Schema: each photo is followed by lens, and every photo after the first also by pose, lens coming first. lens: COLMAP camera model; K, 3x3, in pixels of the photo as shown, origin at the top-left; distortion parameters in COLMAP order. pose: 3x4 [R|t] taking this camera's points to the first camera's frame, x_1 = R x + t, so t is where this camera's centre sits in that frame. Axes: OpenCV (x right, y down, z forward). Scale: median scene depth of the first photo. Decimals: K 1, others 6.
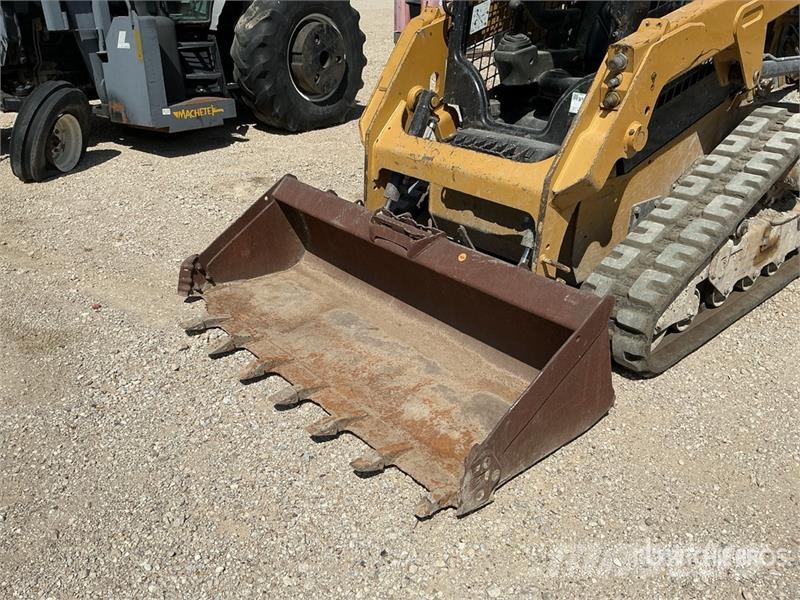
lens RADIAL K [[665.2, 0, 400.0], [0, 665.2, 300.0], [0, 0, 1]] dist [0.141752, -0.288843]
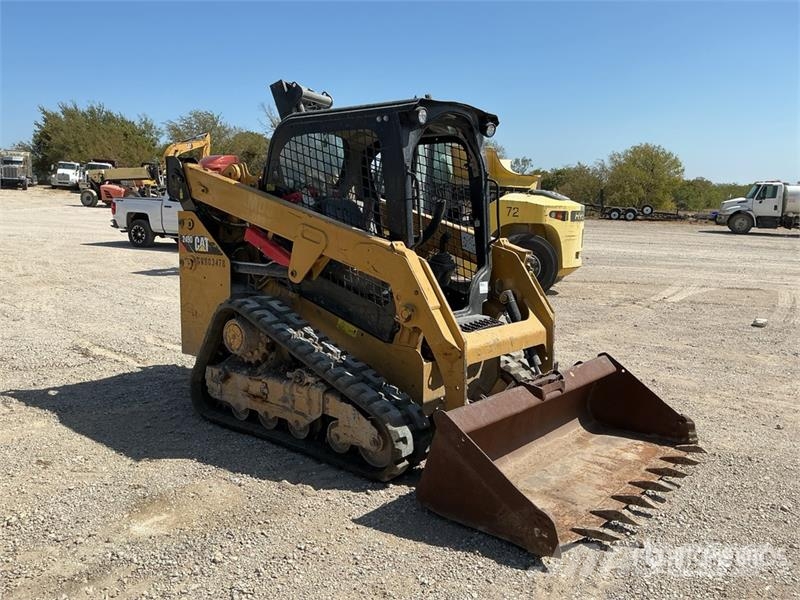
lens RADIAL K [[665.2, 0, 400.0], [0, 665.2, 300.0], [0, 0, 1]] dist [0.141752, -0.288843]
pose [[-0.173670, -0.143490, 0.974294, -1.139177], [0.398960, 0.894257, 0.202818, -0.587784], [-0.900372, 0.423928, -0.098058, 1.175183]]
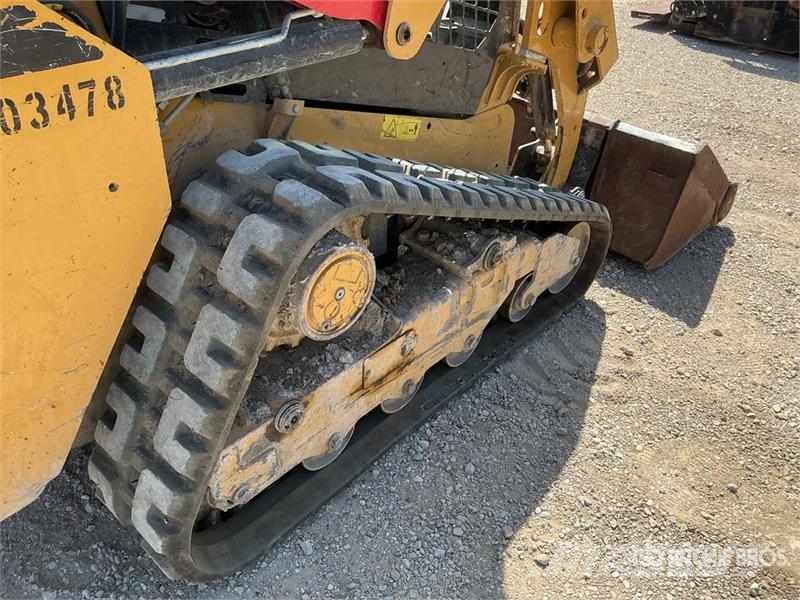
lens RADIAL K [[665.2, 0, 400.0], [0, 665.2, 300.0], [0, 0, 1]] dist [0.141752, -0.288843]
pose [[-0.990040, 0.022790, -0.138931, 0.285105], [-0.109898, 0.491691, 0.863807, -0.765896], [0.087997, 0.870471, -0.484289, 1.605618]]
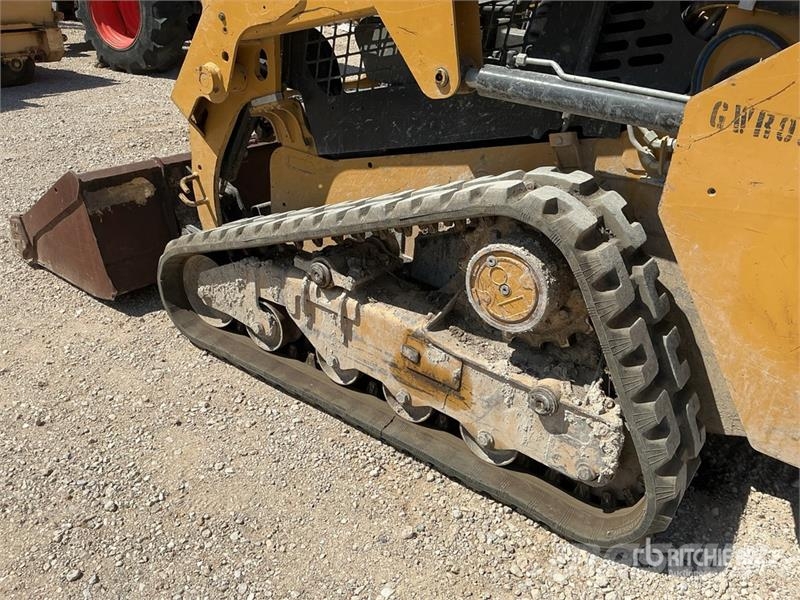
lens RADIAL K [[640.9, 0, 400.0], [0, 640.9, 300.0], [0, 0, 1]] dist [0.079591, -0.137170]
pose [[0.231035, 0.464647, -0.854825, 1.023522], [-0.476111, 0.820204, 0.317150, -0.311176], [0.848494, 0.333719, 0.410719, 0.741122]]
